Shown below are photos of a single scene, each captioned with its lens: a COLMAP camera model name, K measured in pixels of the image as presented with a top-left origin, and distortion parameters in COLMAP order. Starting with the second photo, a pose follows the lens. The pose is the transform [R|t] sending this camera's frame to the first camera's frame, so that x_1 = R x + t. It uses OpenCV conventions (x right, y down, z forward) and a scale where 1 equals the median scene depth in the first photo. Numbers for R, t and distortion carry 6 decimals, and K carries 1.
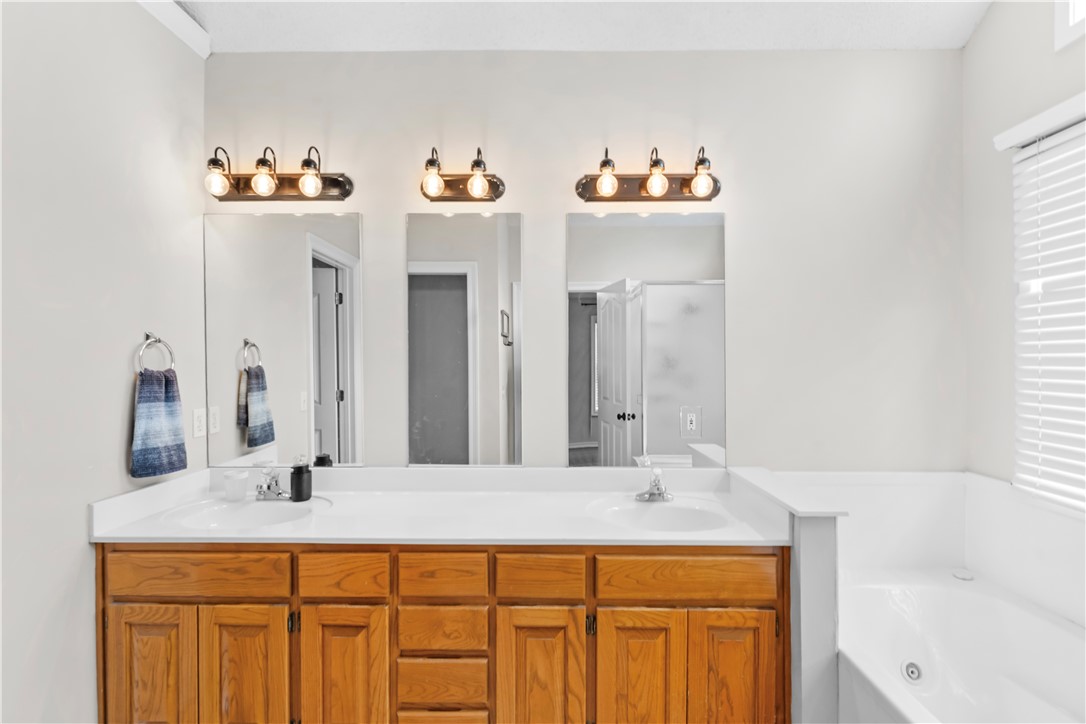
lens RADIAL K [[506.3, 0, 545.7], [0, 506.3, 369.4], [0, 0, 1]] dist [0.000184, 0.001264]
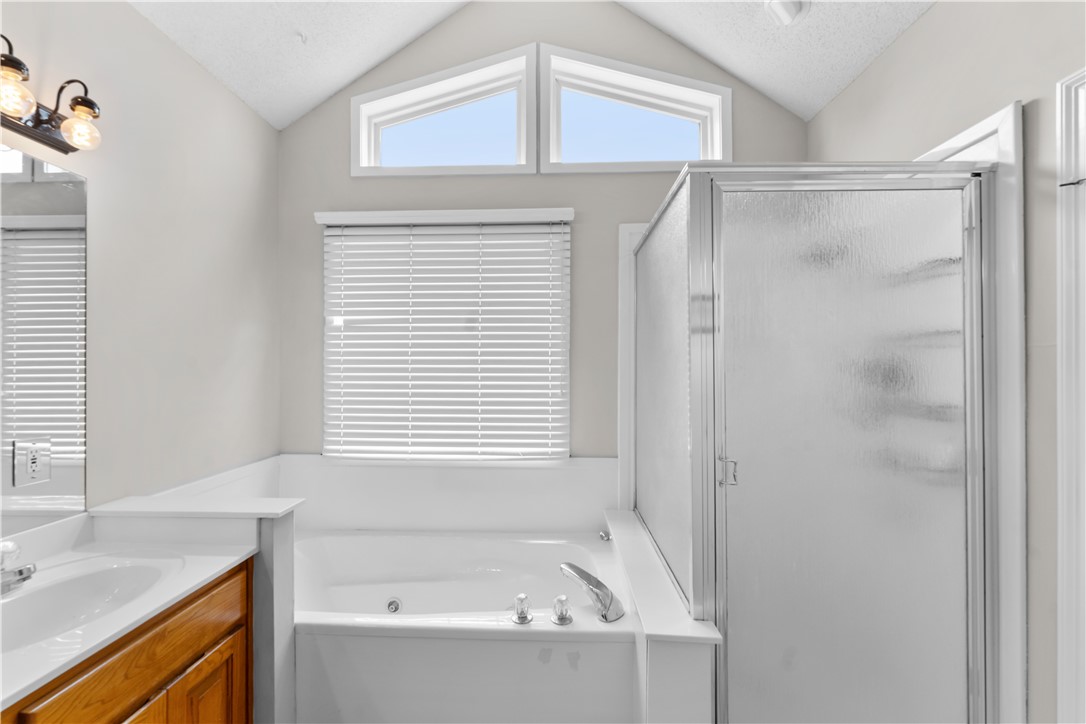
lens RADIAL K [[443.2, 0, 545.4], [0, 443.2, 362.4], [0, 0, 1]] dist [-0.004139, 0.000260]
pose [[0.015045, 0.010789, 0.999829, -0.397927], [0.013982, 0.999842, -0.010999, -0.016930], [-0.999789, 0.014145, 0.014892, 0.394412]]
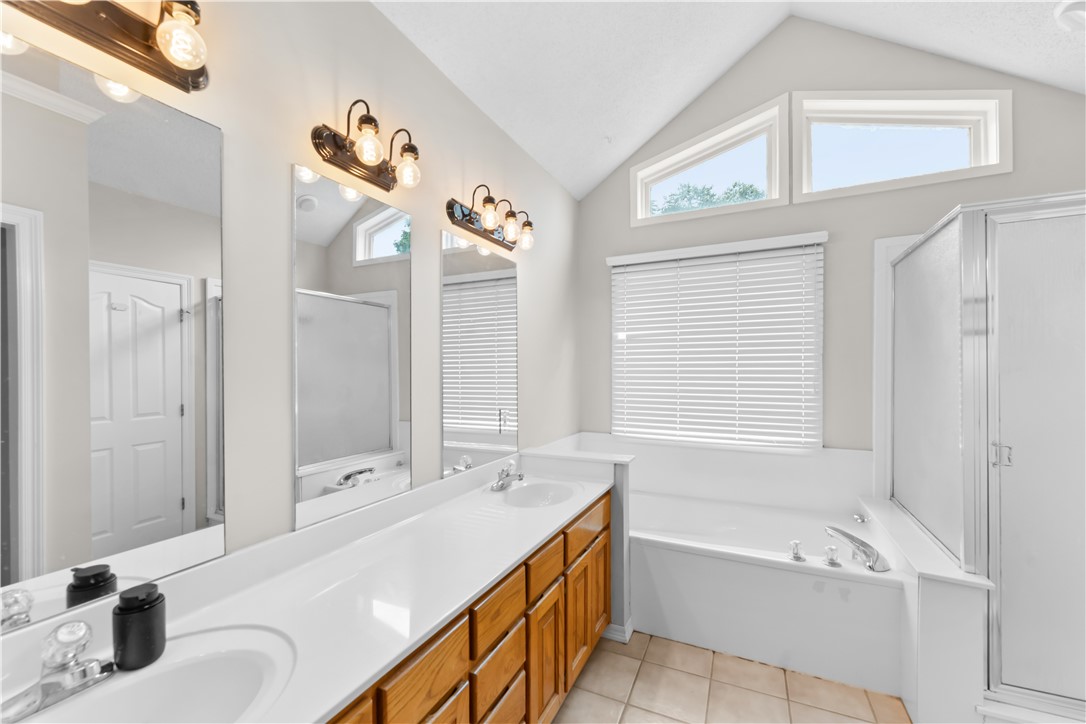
lens RADIAL K [[443.2, 0, 543.5], [0, 443.2, 371.1], [0, 0, 1]] dist [-0.004139, 0.000260]
pose [[0.425912, -0.006652, 0.904740, -0.898280], [0.017653, 0.999844, -0.000959, -0.026094], [-0.904592, 0.016379, 0.425963, 0.575766]]
